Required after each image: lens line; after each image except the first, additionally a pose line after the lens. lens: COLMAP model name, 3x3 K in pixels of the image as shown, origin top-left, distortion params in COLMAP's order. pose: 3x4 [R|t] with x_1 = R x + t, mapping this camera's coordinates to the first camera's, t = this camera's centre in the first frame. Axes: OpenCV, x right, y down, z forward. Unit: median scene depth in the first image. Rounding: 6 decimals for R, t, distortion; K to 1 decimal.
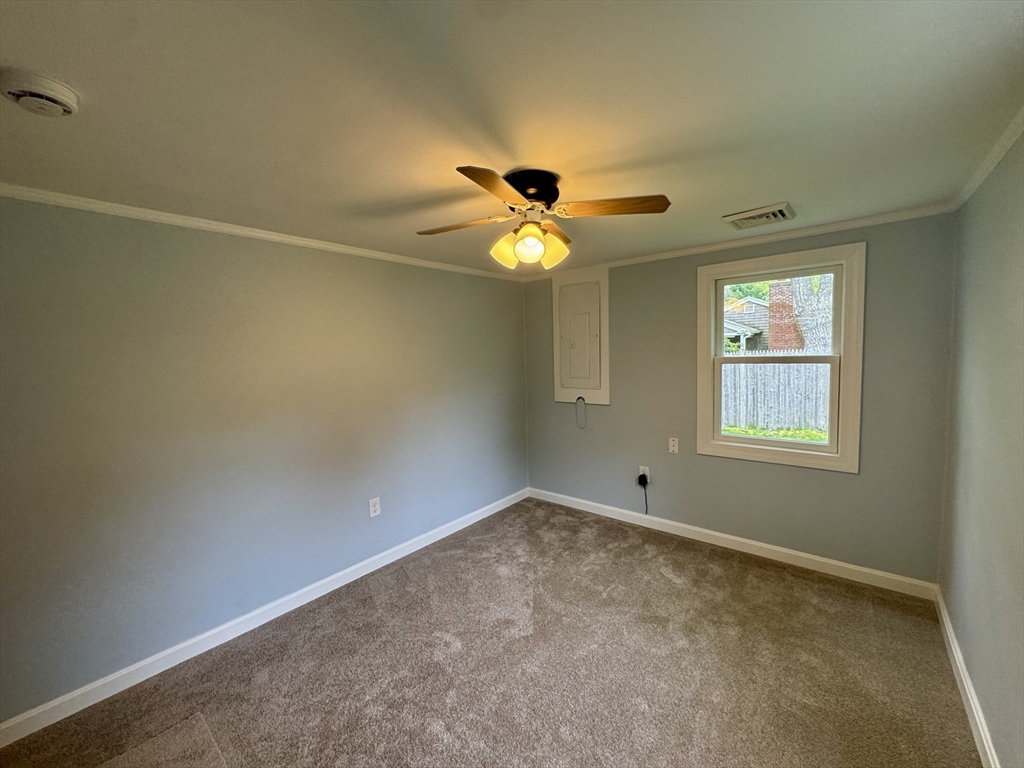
lens RADIAL K [[409.8, 0, 514.5], [0, 409.8, 382.9], [0, 0, 1]] dist [-0.003844, 0.000394]
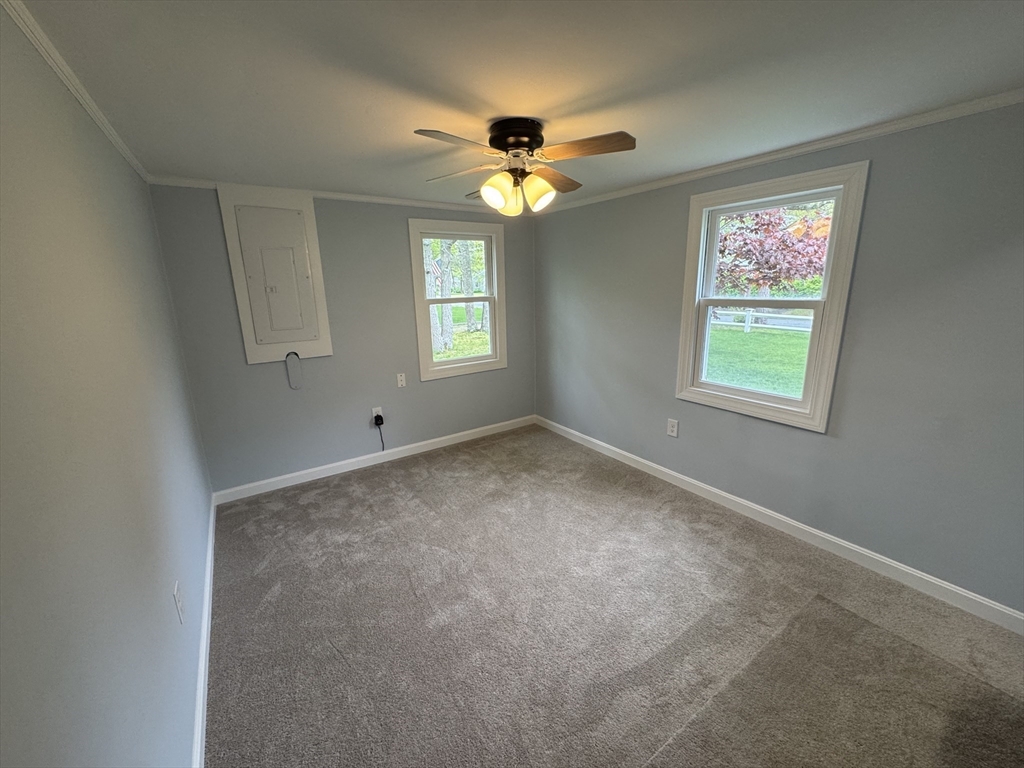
lens RADIAL K [[409.8, 0, 508.3], [0, 409.8, 385.2], [0, 0, 1]] dist [-0.003844, 0.000394]
pose [[0.277331, -0.214482, 0.936528, -0.563977], [0.086961, 0.976367, 0.197854, -0.029731], [-0.956831, 0.026571, 0.289429, 0.379497]]
